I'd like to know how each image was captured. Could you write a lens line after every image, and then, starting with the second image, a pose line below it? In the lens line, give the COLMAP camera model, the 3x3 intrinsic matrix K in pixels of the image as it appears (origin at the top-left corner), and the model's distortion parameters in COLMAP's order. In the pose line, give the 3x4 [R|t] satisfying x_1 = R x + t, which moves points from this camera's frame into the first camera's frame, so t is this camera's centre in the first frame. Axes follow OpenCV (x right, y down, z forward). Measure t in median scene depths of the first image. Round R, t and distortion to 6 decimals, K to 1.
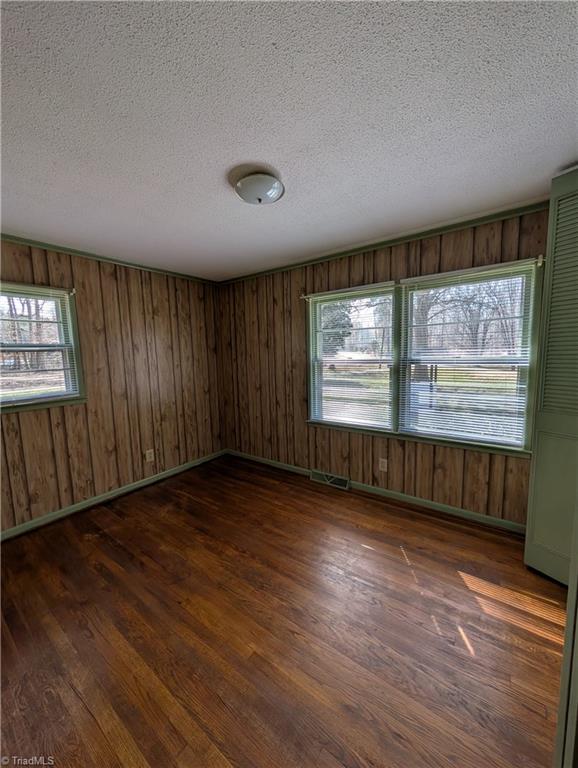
lens RADIAL K [[292.5, 0, 289.0], [0, 292.5, 384.0], [0, 0, 1]] dist [-0.000222, 0.000063]
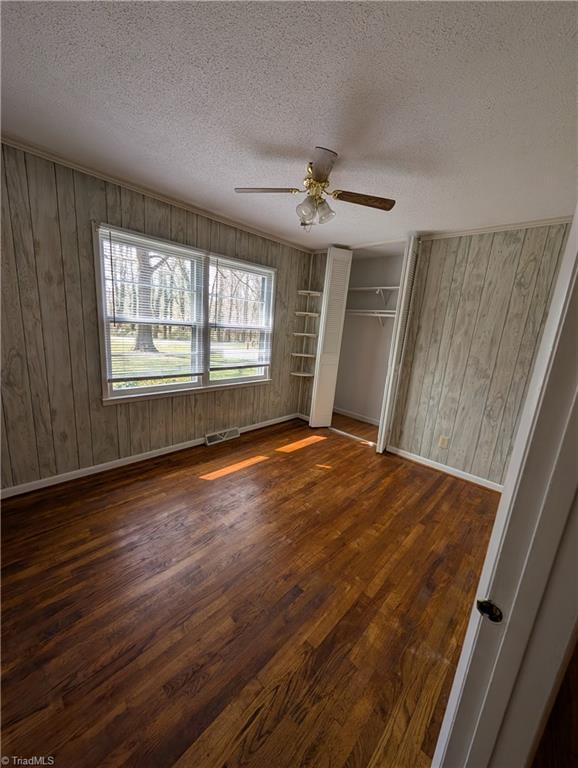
lens RADIAL K [[292.5, 0, 289.0], [0, 292.5, 384.0], [0, 0, 1]] dist [-0.000222, 0.000063]
pose [[0.105886, -0.170225, 0.979700, -0.829135], [0.024827, 0.985384, 0.168529, -0.039689], [-0.994068, 0.006478, 0.108564, 0.610011]]
